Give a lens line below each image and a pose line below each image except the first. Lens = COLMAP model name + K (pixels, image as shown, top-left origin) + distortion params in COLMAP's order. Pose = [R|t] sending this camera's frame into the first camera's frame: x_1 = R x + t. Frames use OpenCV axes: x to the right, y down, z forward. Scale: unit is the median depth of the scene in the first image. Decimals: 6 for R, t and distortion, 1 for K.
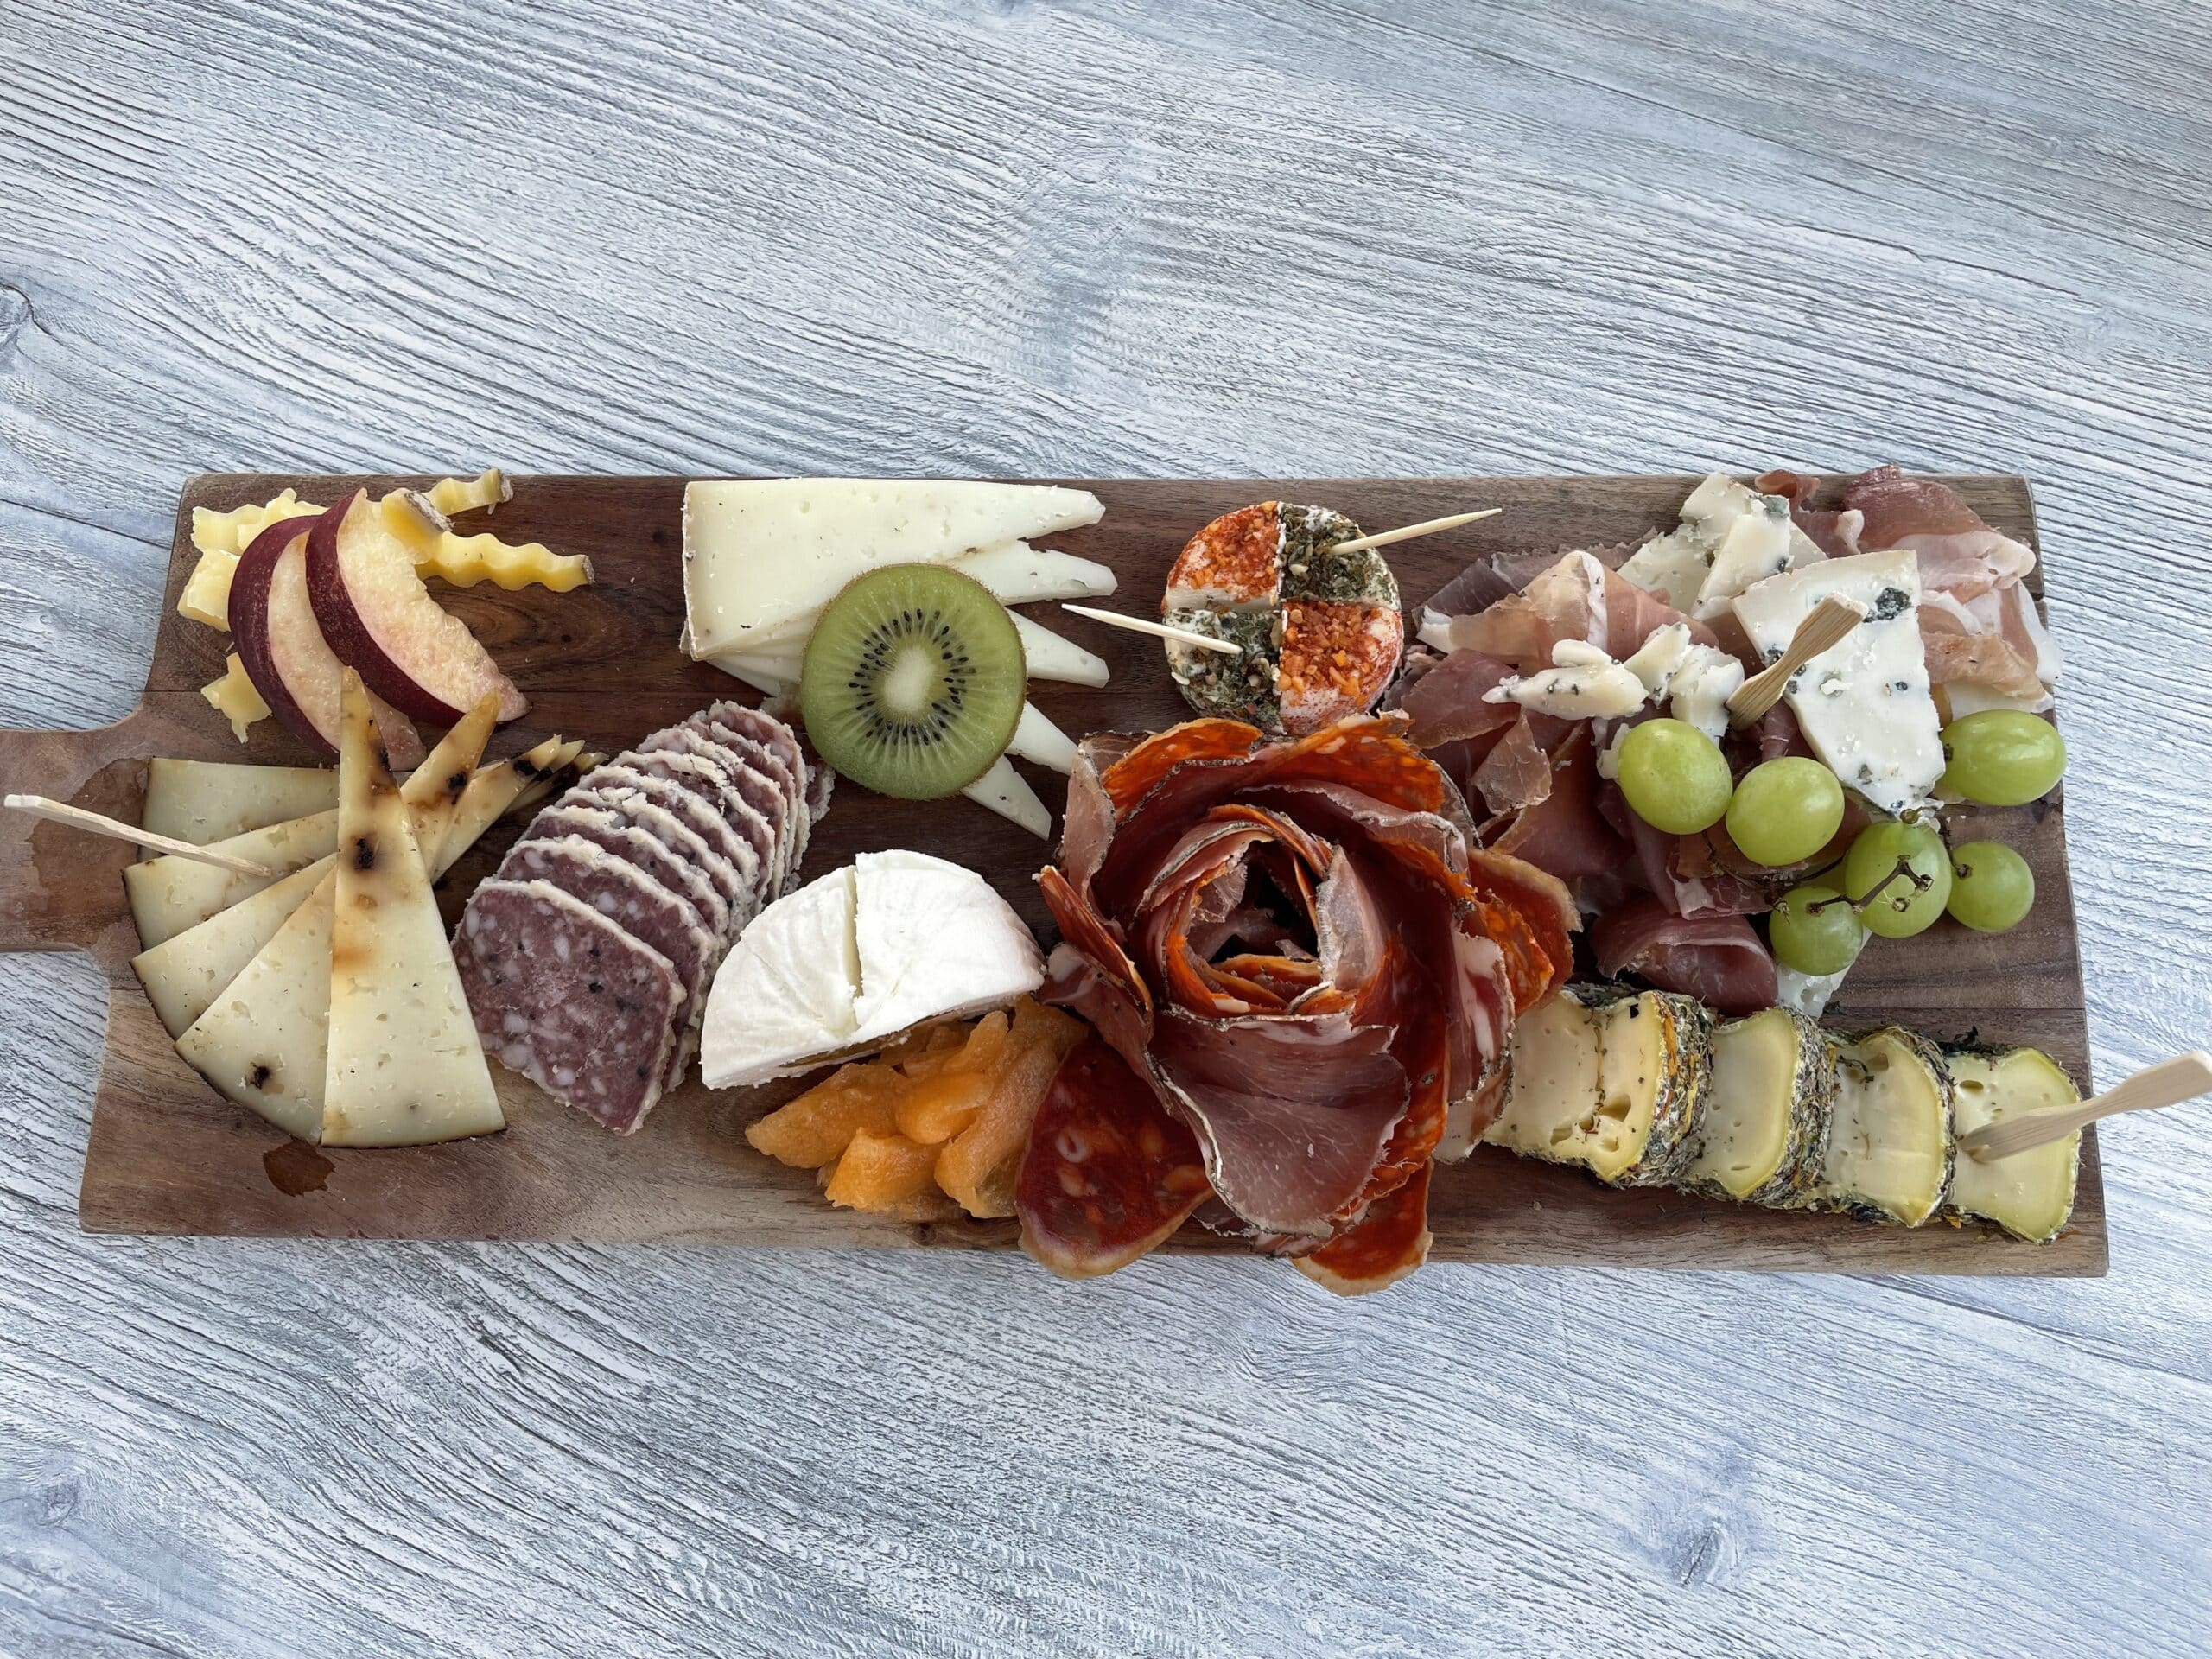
lens RADIAL K [[1656.3, 0, 1119.5], [0, 1656.3, 832.4], [0, 0, 1]] dist [0.077471, -0.112456]
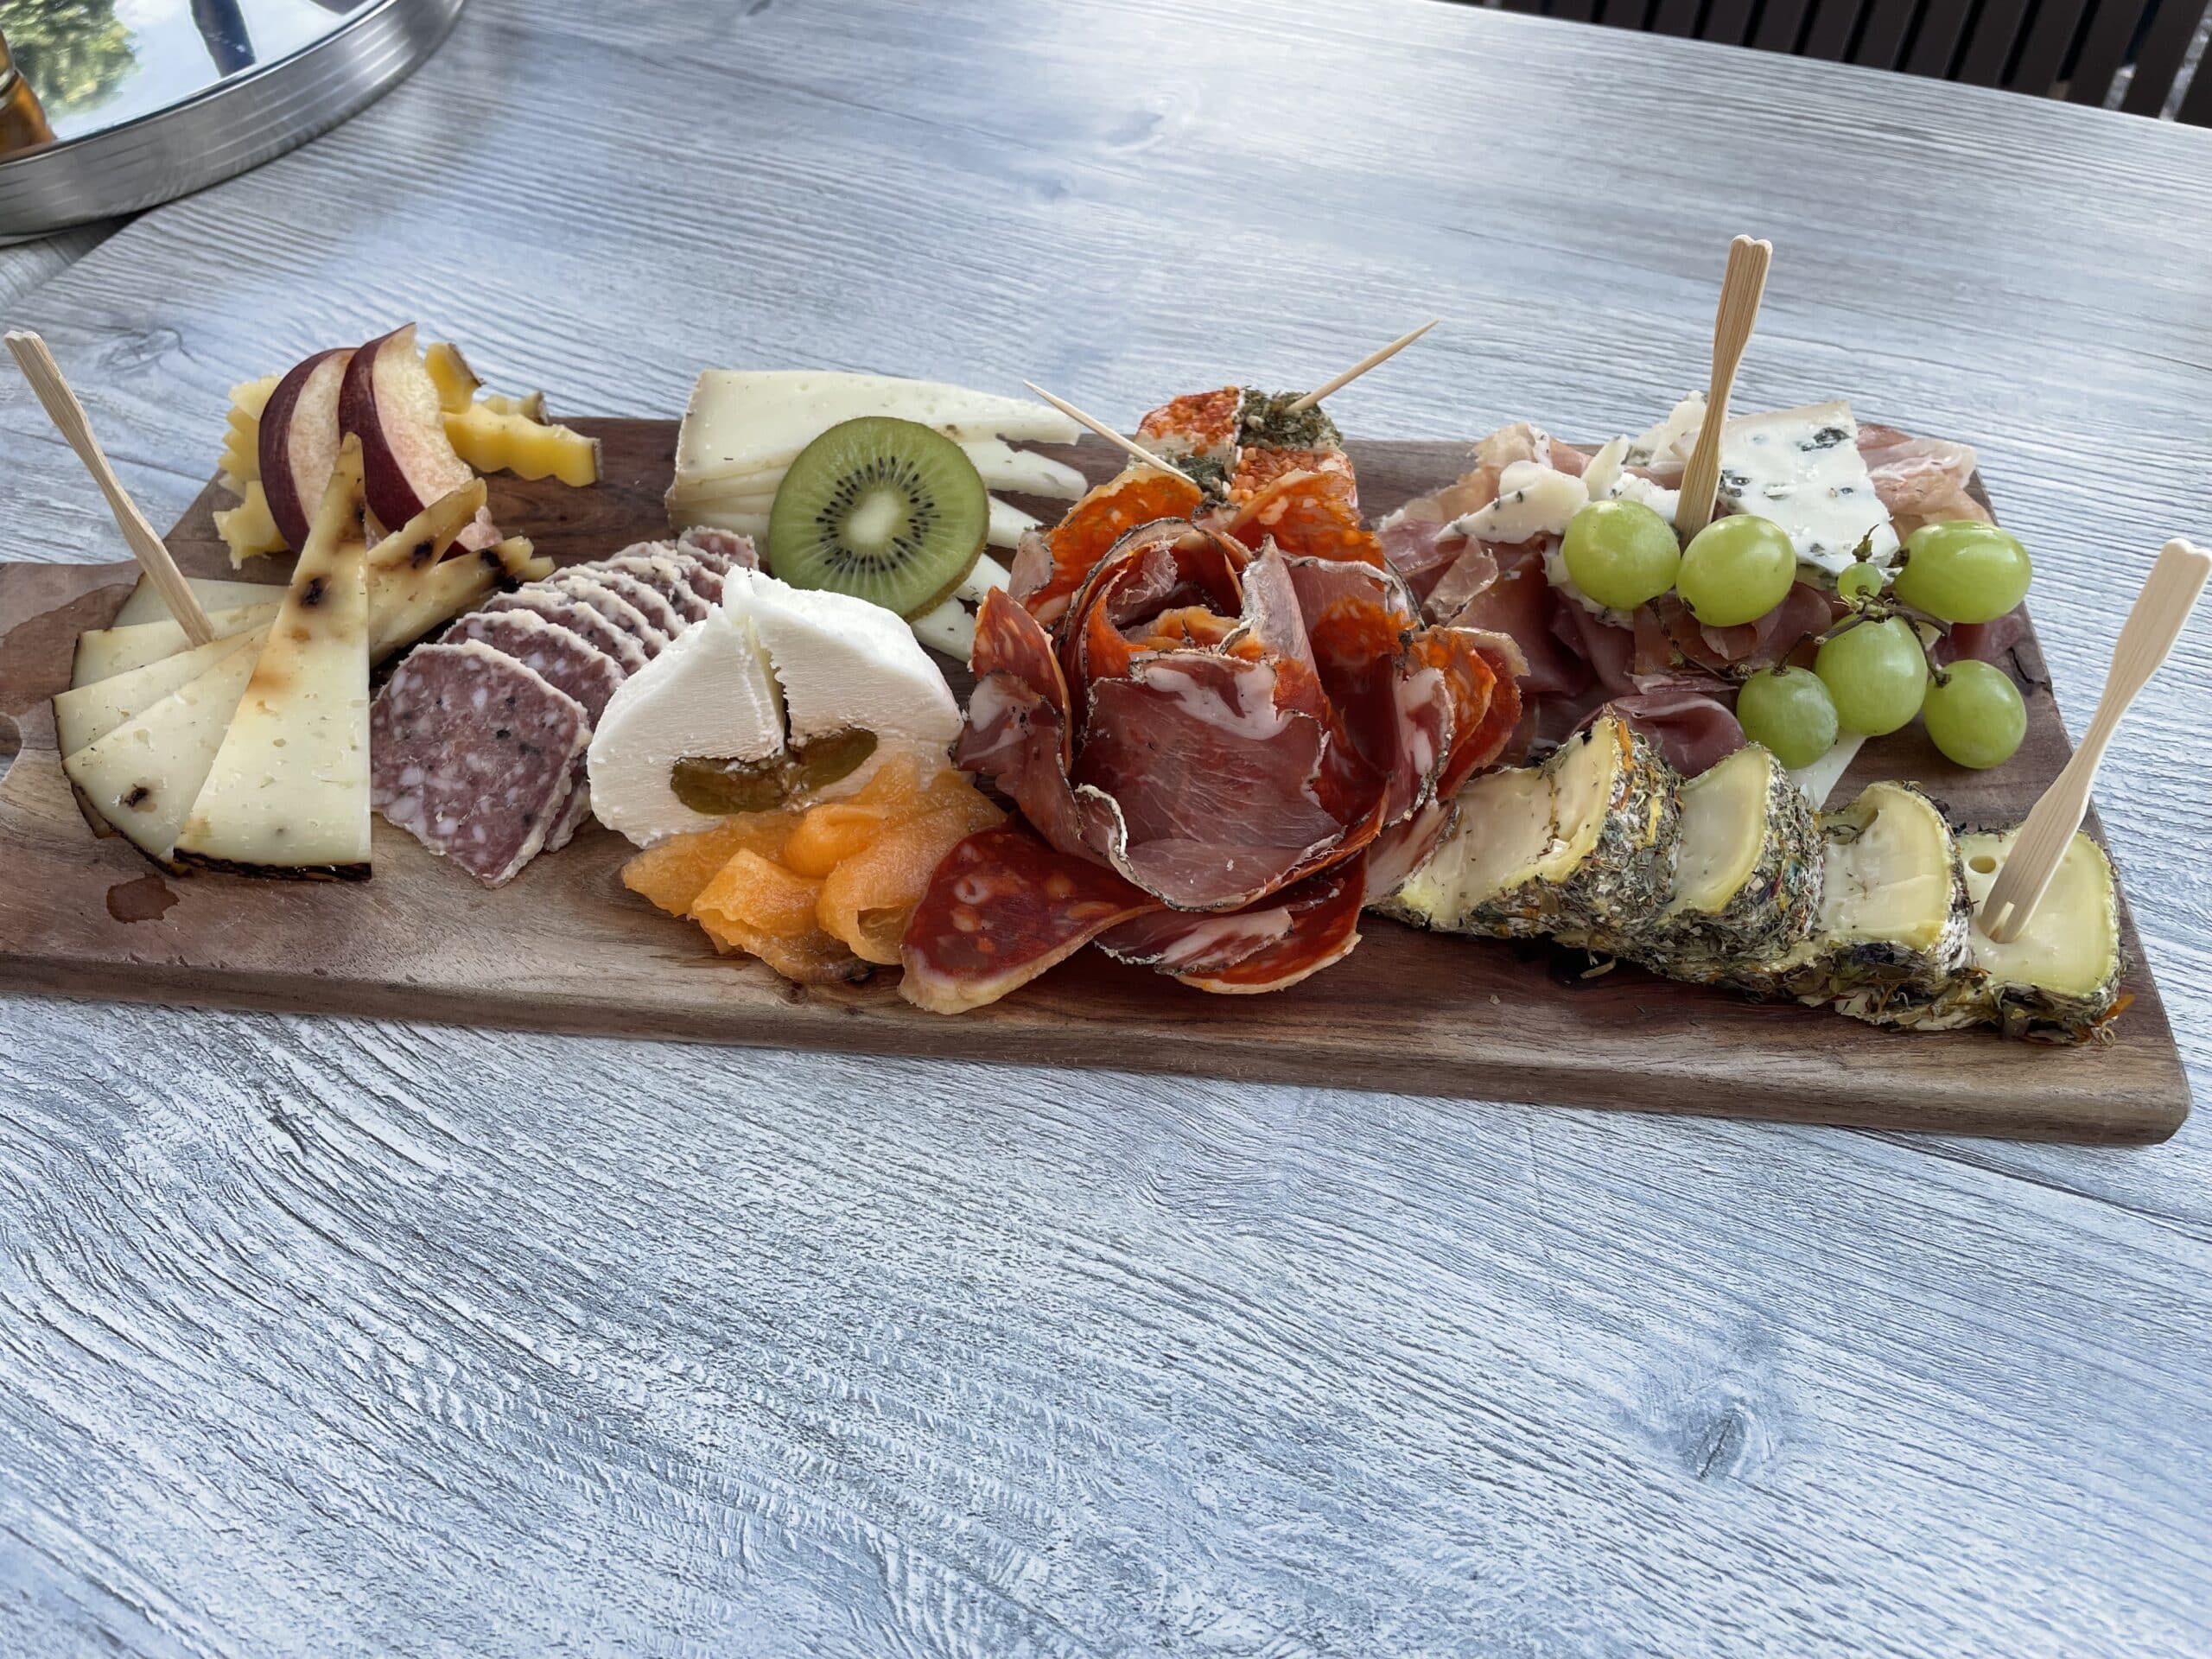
lens RADIAL K [[1671.2, 0, 1106.0], [0, 1671.2, 829.5], [0, 0, 1]] dist [0.077709, -0.116621]
pose [[0.995605, 0.063990, -0.068381, 0.100981], [-0.088620, 0.879825, -0.466963, 0.559249], [0.030283, 0.470971, 0.881629, 0.179141]]
